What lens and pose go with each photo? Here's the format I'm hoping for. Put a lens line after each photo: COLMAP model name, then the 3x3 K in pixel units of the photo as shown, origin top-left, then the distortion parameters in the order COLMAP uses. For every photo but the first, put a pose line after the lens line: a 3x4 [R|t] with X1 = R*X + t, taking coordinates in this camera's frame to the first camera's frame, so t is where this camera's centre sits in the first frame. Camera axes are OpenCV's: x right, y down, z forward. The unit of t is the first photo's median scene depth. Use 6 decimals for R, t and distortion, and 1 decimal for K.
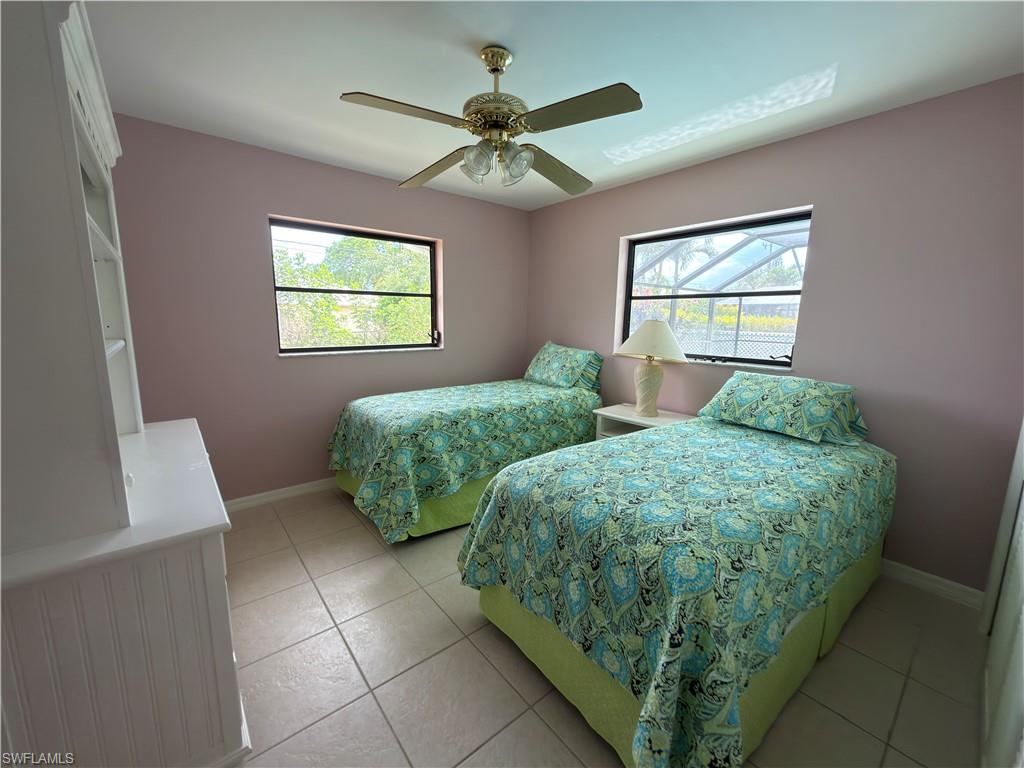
lens RADIAL K [[409.0, 0, 517.8], [0, 409.0, 376.6], [0, 0, 1]] dist [-0.001565, 0.000728]
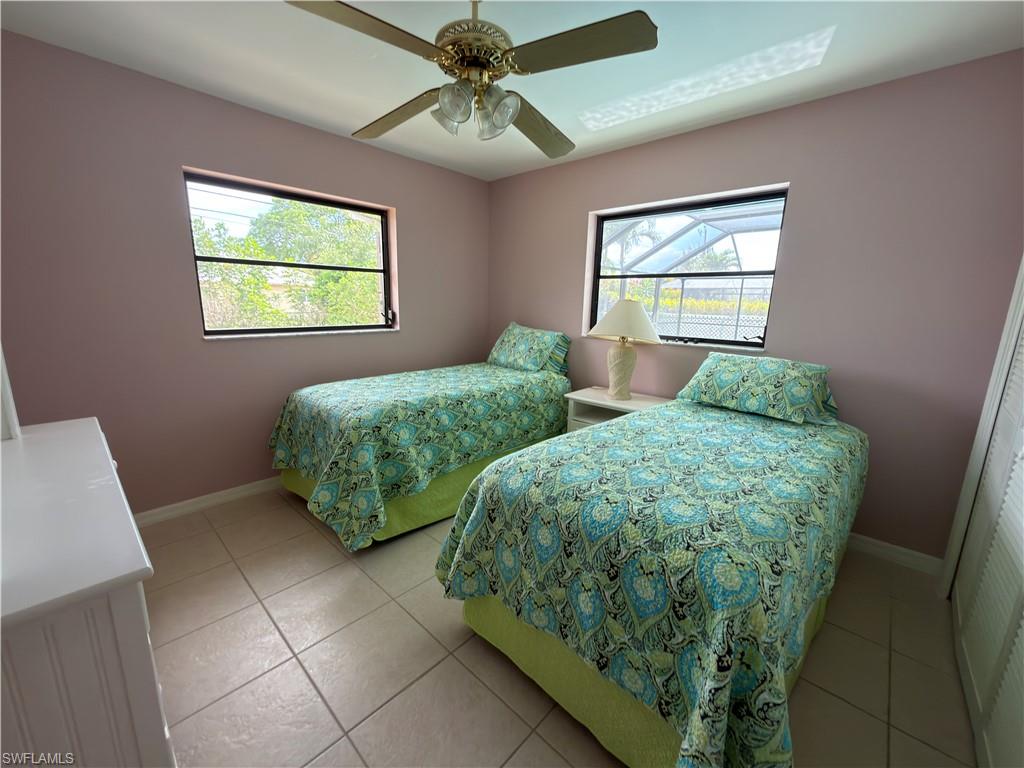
lens RADIAL K [[409.0, 0, 516.7], [0, 409.0, 378.1], [0, 0, 1]] dist [-0.001565, 0.000728]
pose [[0.991511, -0.016426, 0.128982, -0.076999], [0.010416, 0.998834, 0.047132, -0.003683], [-0.129606, -0.045389, 0.990526, 0.109032]]
